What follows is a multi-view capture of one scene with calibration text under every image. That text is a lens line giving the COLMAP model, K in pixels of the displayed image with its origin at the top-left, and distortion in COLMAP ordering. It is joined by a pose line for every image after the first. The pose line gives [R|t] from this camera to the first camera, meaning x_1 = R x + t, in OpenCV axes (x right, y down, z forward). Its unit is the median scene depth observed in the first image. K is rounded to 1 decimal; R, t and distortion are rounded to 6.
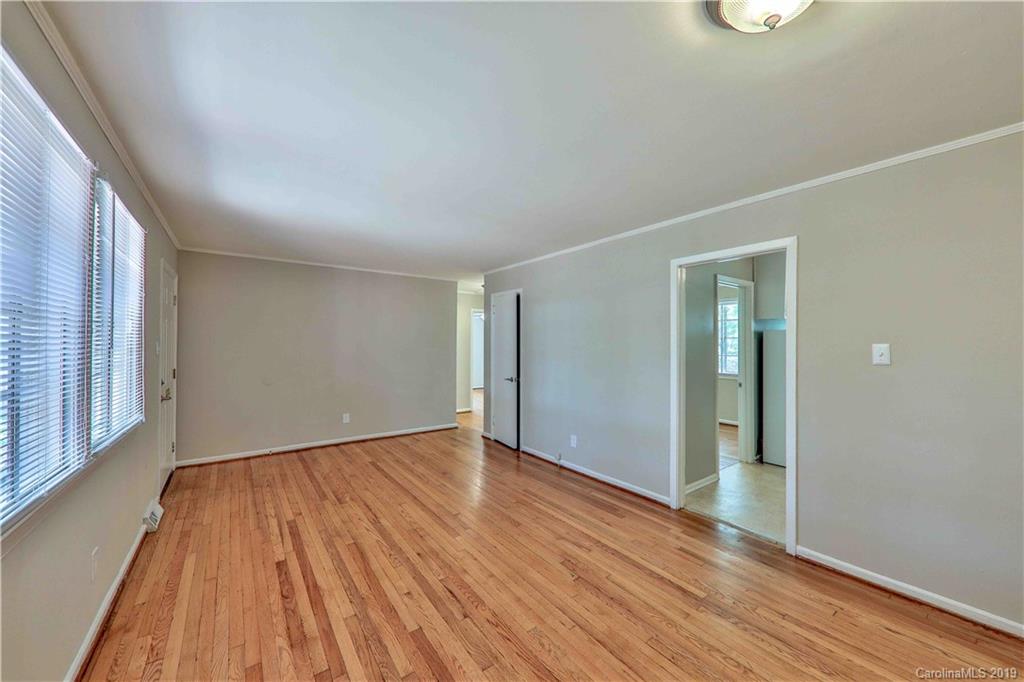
lens RADIAL K [[368.9, 0, 512.0], [0, 368.9, 336.4], [0, 0, 1]] dist [-0.003288, -0.001013]
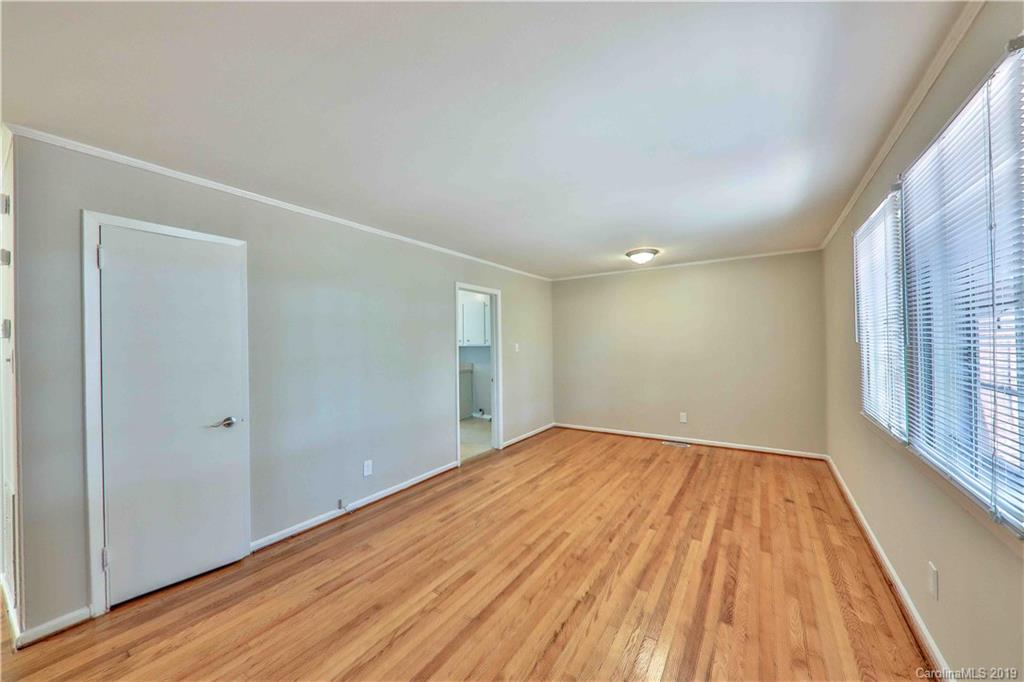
lens RADIAL K [[368.9, 0, 511.9], [0, 368.9, 341.3], [0, 0, 1]] dist [-0.003288, -0.001013]
pose [[-0.327981, 0.005828, 0.944666, -1.114306], [-0.004151, 0.999962, -0.007610, 0.019113], [-0.944675, -0.006417, -0.327945, 1.541996]]
